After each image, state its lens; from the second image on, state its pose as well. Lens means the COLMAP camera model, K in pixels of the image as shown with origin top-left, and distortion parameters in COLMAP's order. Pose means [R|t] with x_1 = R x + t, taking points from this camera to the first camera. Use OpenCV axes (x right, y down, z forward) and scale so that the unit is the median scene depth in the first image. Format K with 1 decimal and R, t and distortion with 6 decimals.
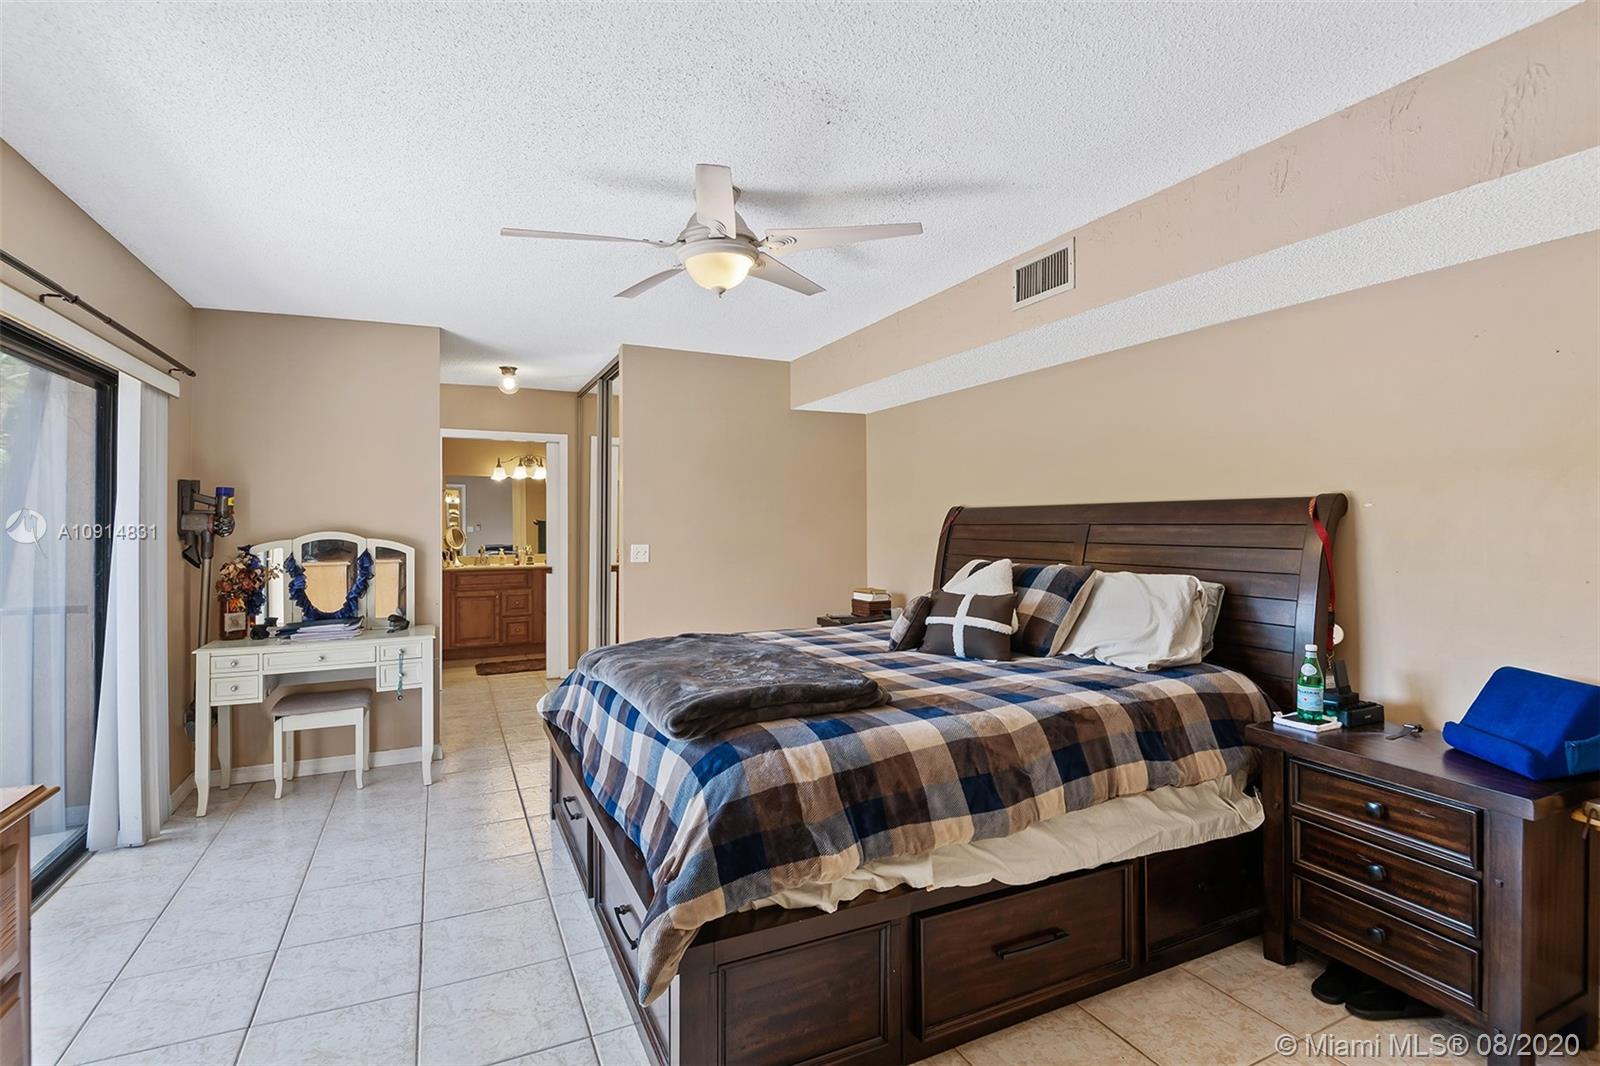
lens RADIAL K [[751.0, 0, 810.6], [0, 751.0, 524.4], [0, 0, 1]] dist [-0.003487, -0.000664]
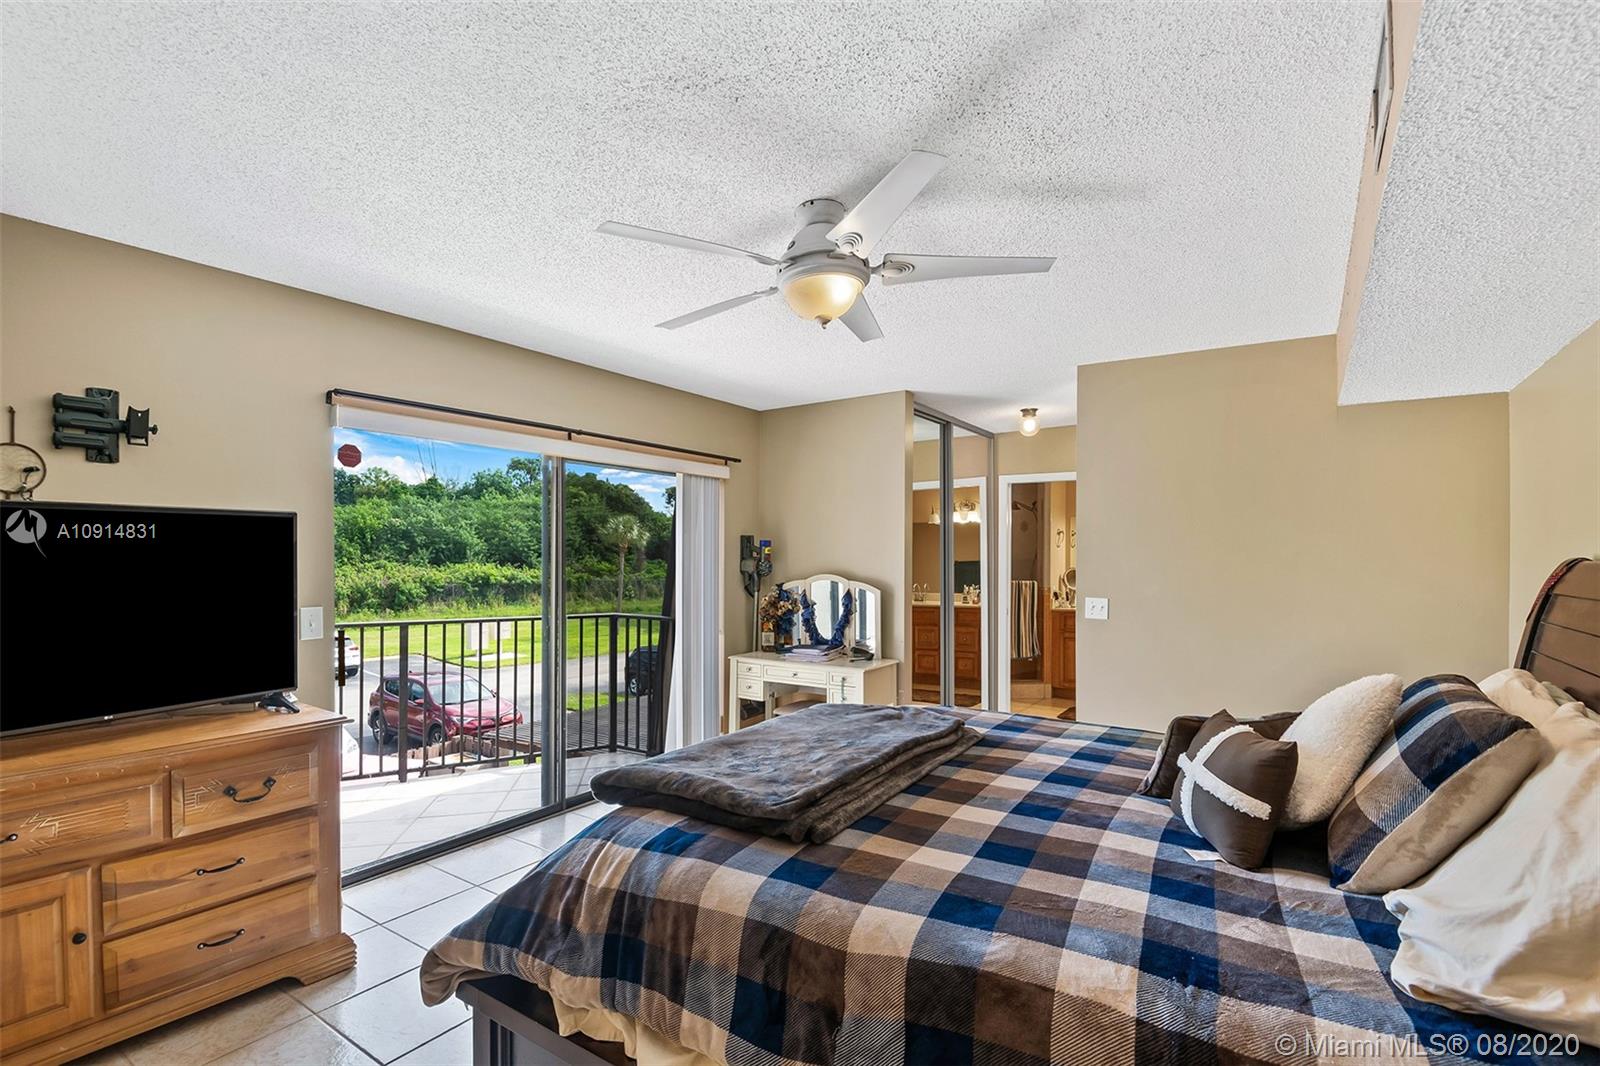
lens RADIAL K [[751.0, 0, 810.6], [0, 751.0, 524.4], [0, 0, 1]] dist [-0.003487, -0.000664]
pose [[0.509433, -0.027854, -0.860060, 0.455249], [-0.004893, 0.999366, -0.035264, -0.030699], [0.860497, 0.022173, 0.508973, 0.370856]]
